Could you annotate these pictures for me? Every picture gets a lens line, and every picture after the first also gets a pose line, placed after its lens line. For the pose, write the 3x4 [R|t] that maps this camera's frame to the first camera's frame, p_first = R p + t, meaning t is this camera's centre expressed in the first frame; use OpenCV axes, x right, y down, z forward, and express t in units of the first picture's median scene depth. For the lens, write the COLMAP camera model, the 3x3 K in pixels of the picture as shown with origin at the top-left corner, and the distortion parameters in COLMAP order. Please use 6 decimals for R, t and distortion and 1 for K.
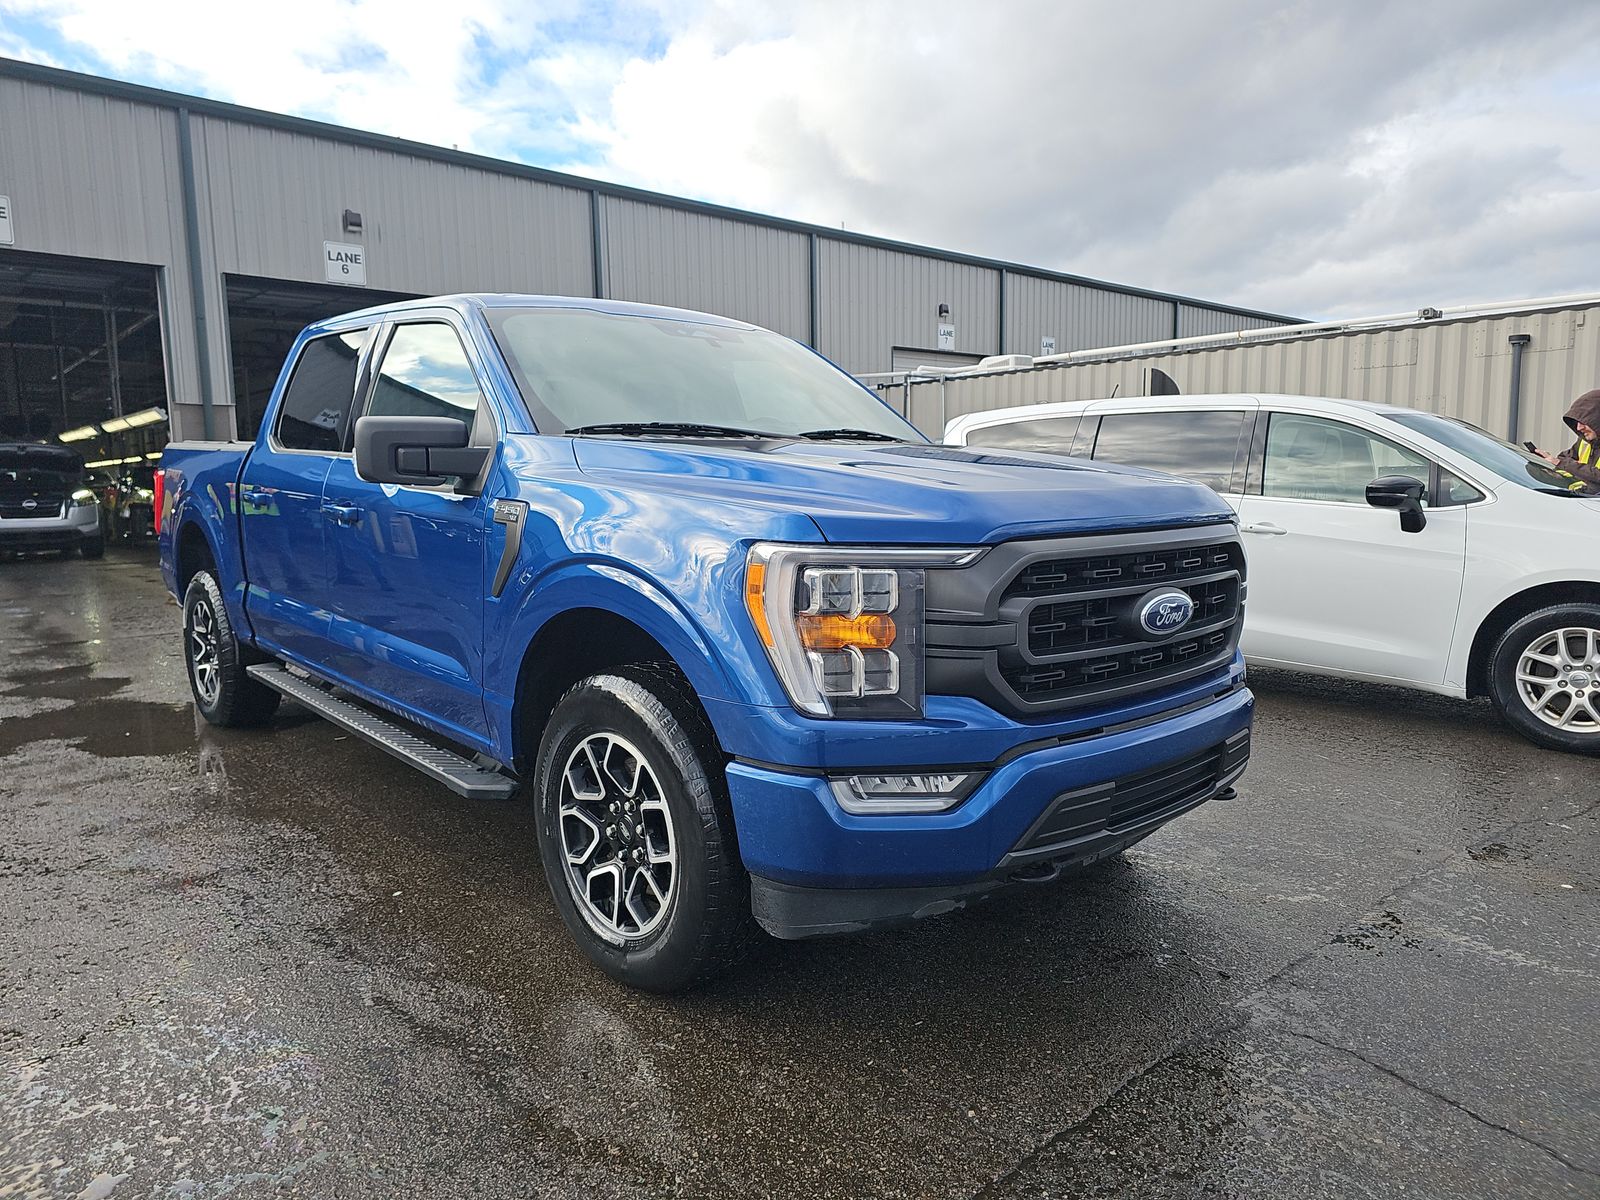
lens RADIAL K [[1058.3, 0, 793.8], [0, 1058.3, 604.0], [0, 0, 1]] dist [0.015439, -0.008245]
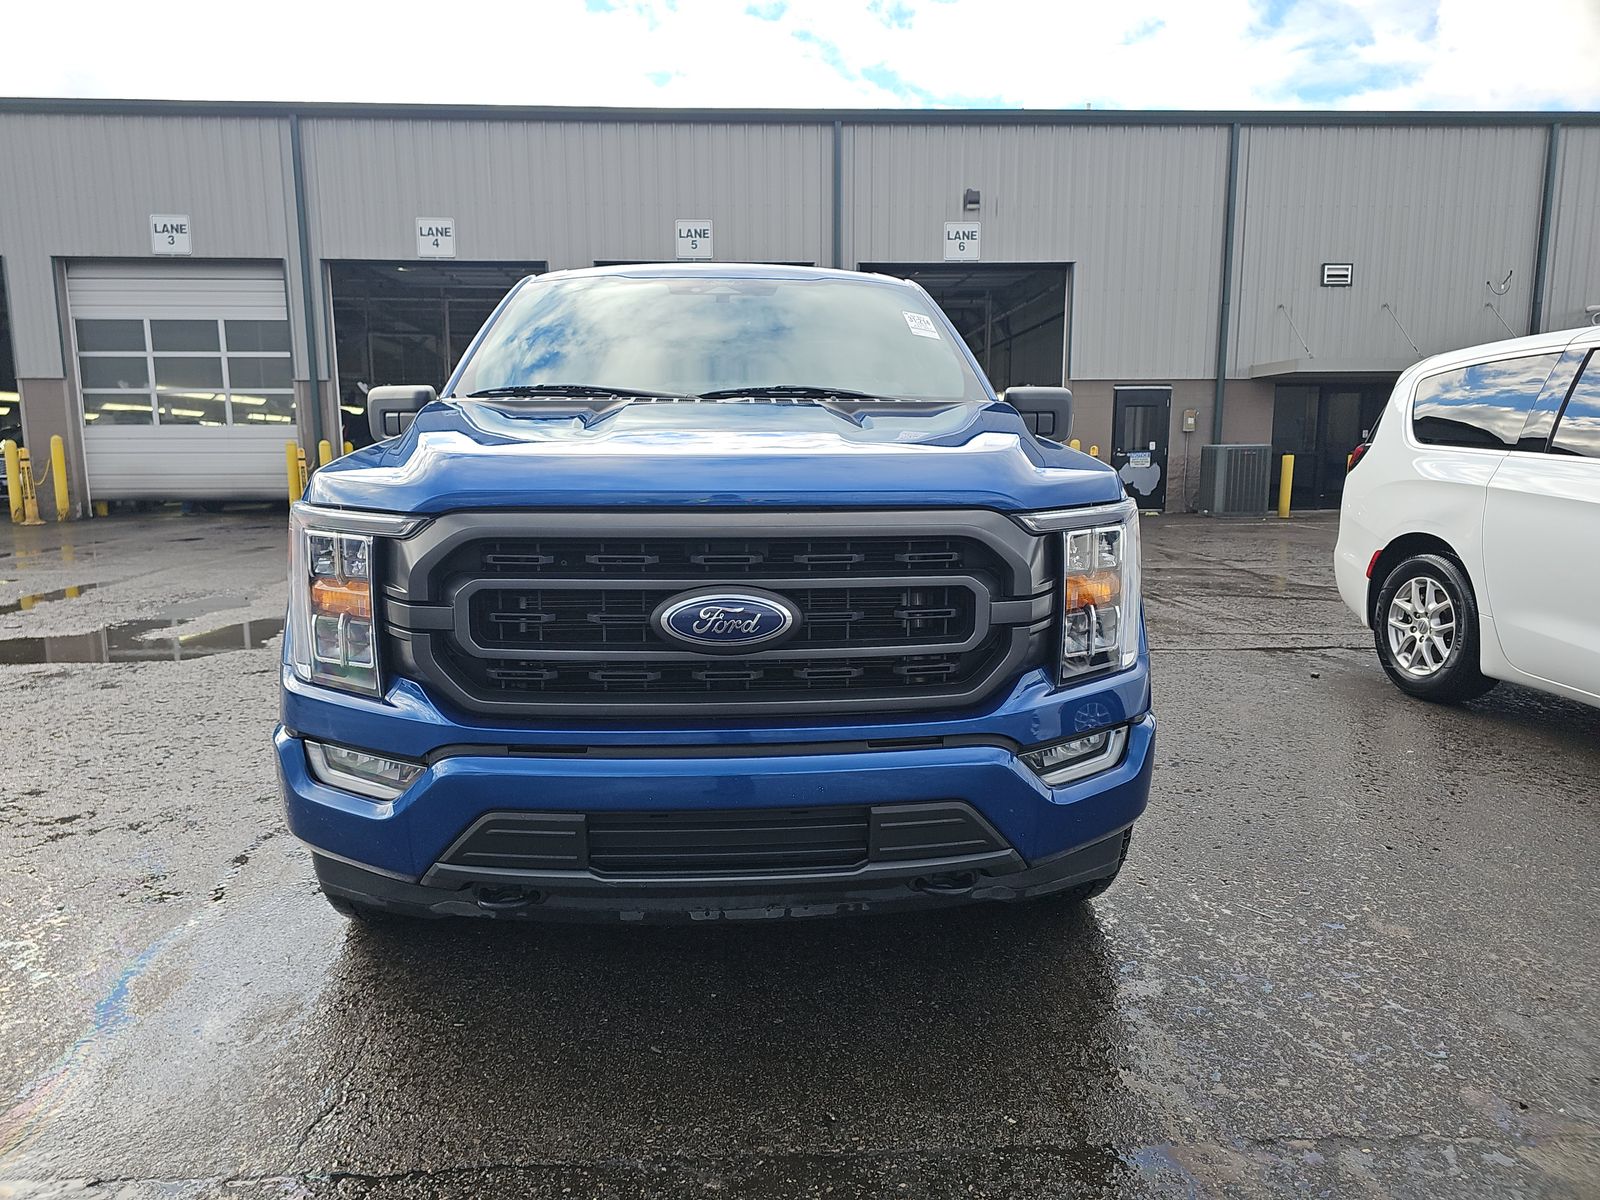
lens RADIAL K [[1058.3, 0, 797.4], [0, 1058.3, 599.0], [0, 0, 1]] dist [0.015439, -0.008245]
pose [[0.780361, 0.097504, -0.617681, 0.570248], [-0.081918, 0.995196, 0.053604, -0.033937], [0.619941, 0.008769, 0.784600, 0.288348]]
